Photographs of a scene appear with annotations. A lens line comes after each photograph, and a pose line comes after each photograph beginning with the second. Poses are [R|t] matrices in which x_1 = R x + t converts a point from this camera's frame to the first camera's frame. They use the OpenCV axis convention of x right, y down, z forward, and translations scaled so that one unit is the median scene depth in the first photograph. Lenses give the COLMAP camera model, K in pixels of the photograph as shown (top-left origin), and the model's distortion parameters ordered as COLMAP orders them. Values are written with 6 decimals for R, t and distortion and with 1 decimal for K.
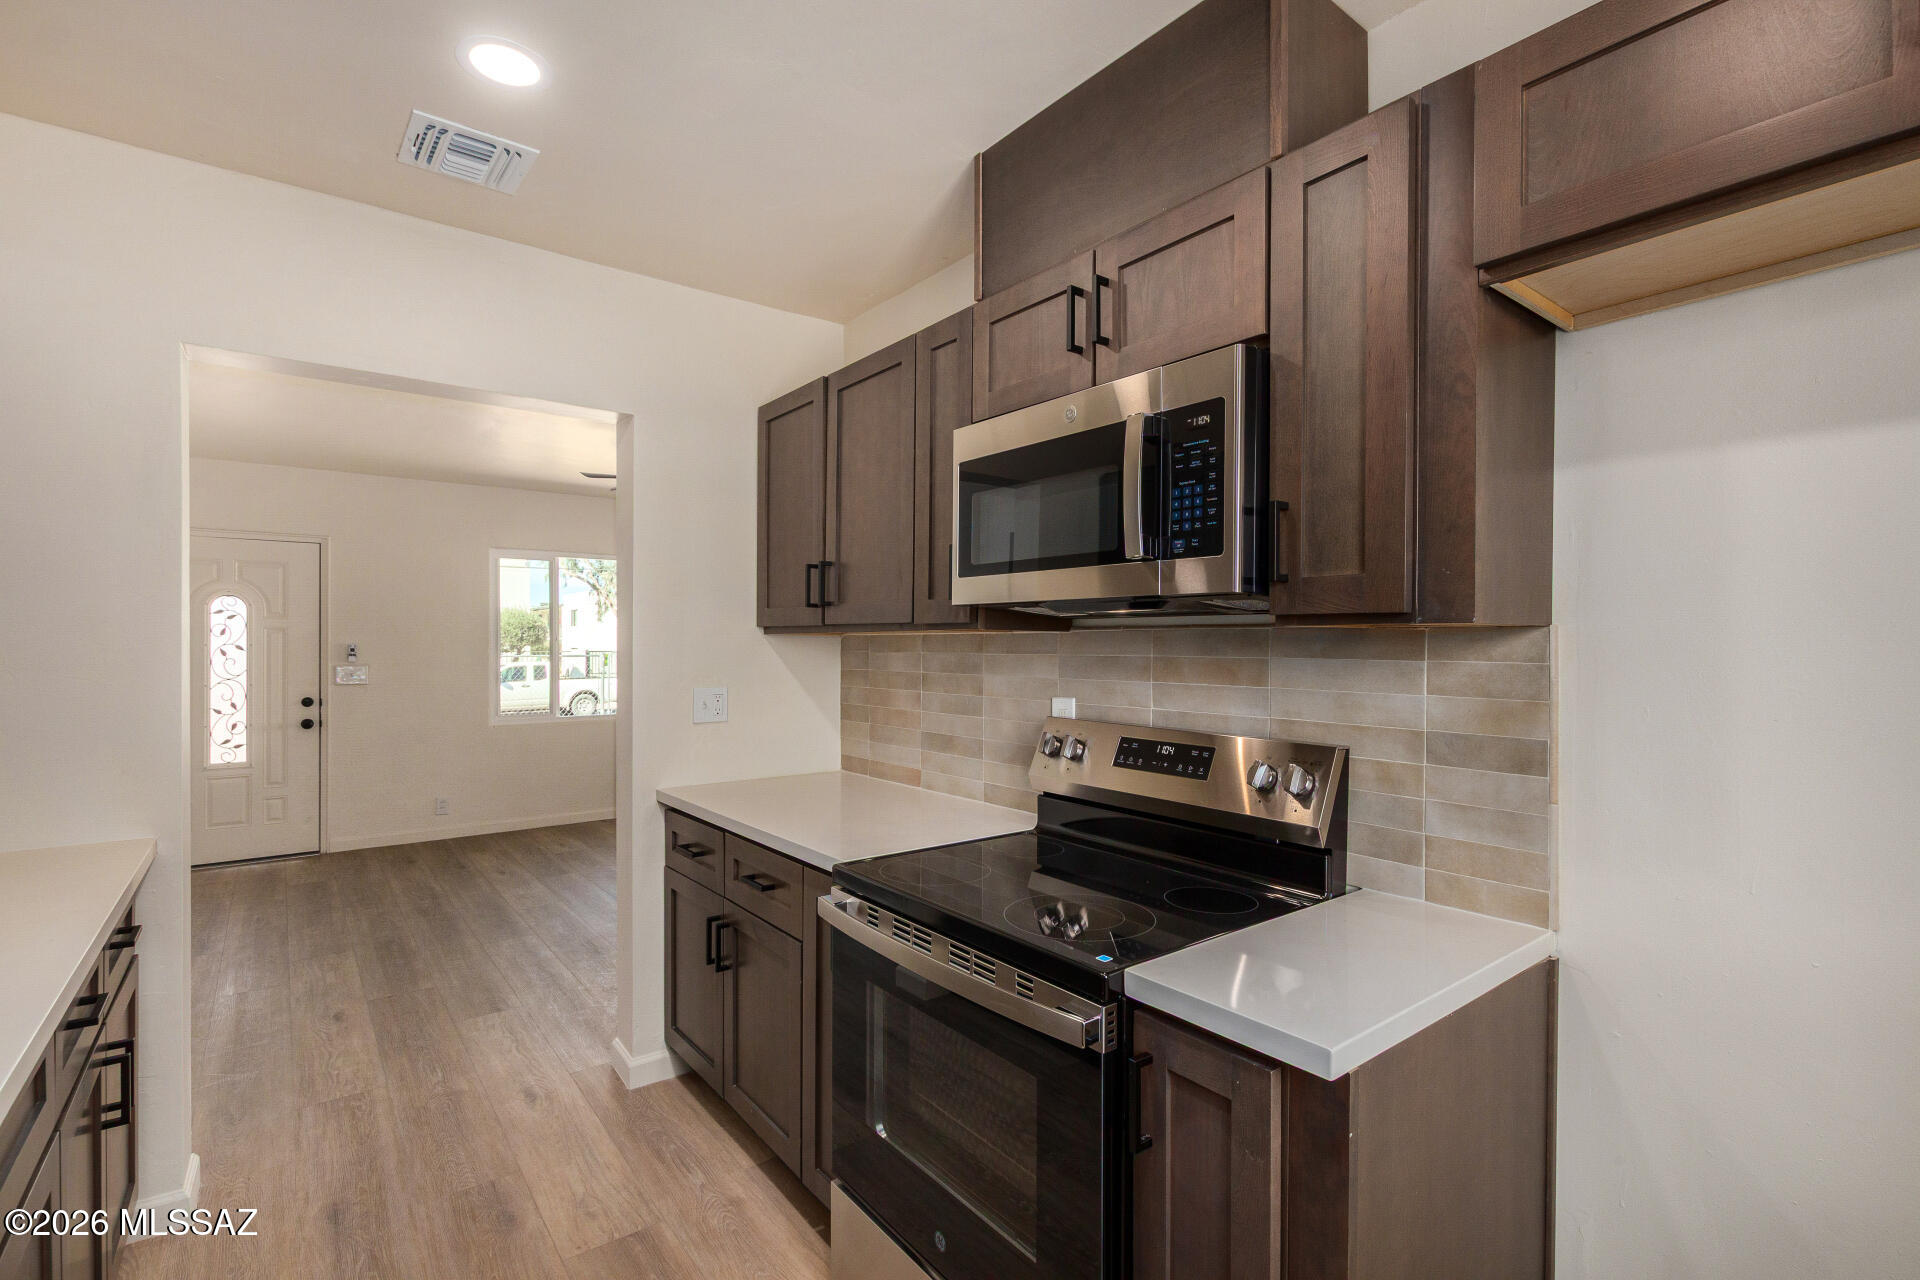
lens RADIAL K [[895.1, 0, 964.1], [0, 895.1, 642.4], [0, 0, 1]] dist [0.009887, -0.003714]
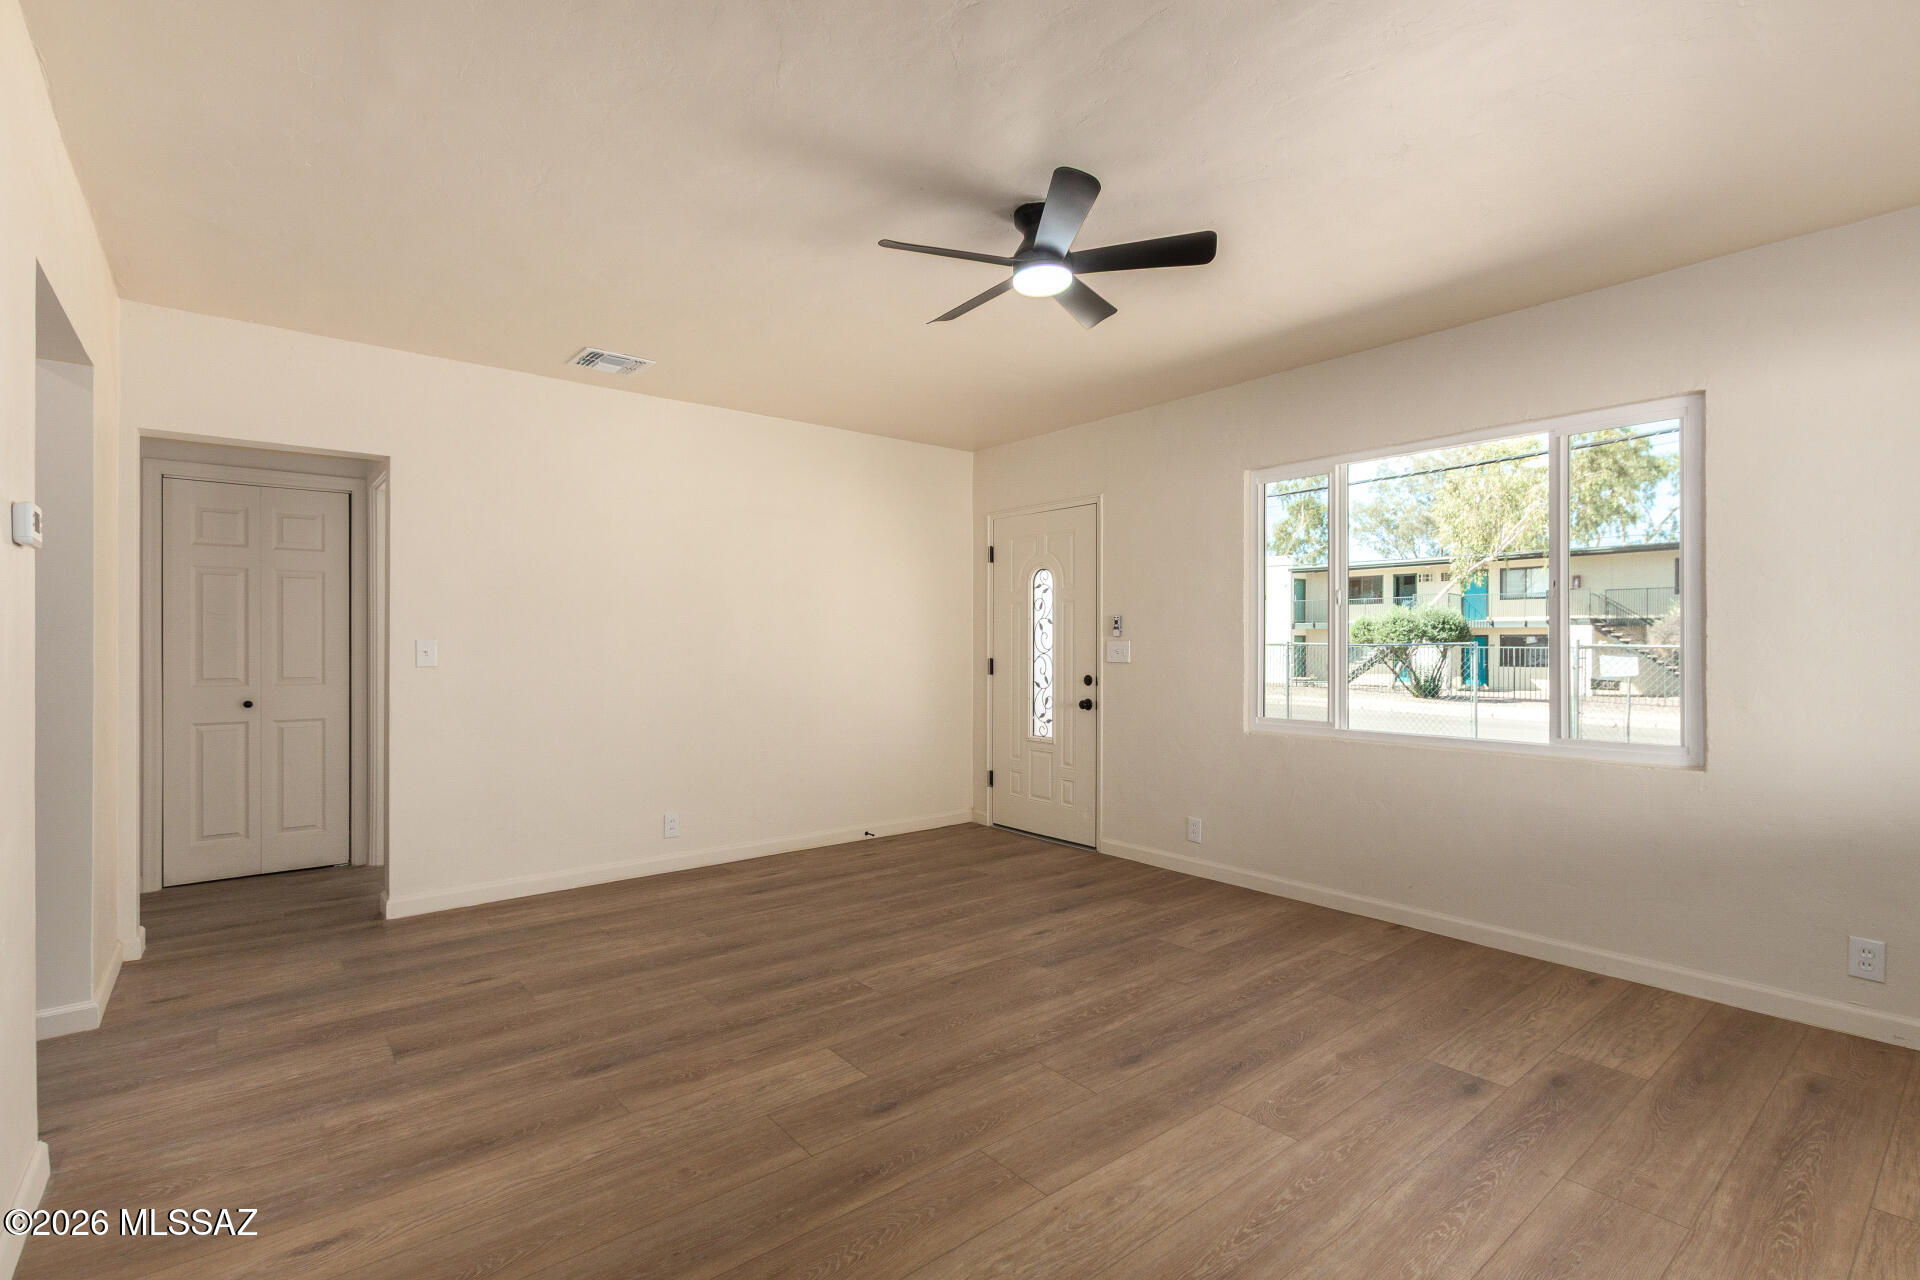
lens RADIAL K [[895.1, 0, 956.0], [0, 895.1, 643.3], [0, 0, 1]] dist [0.009887, -0.003714]
pose [[0.021941, -0.001292, -0.999758, 0.172266], [0.003900, 0.999992, -0.001206, 0.030727], [0.999752, -0.003873, 0.021946, 0.876490]]
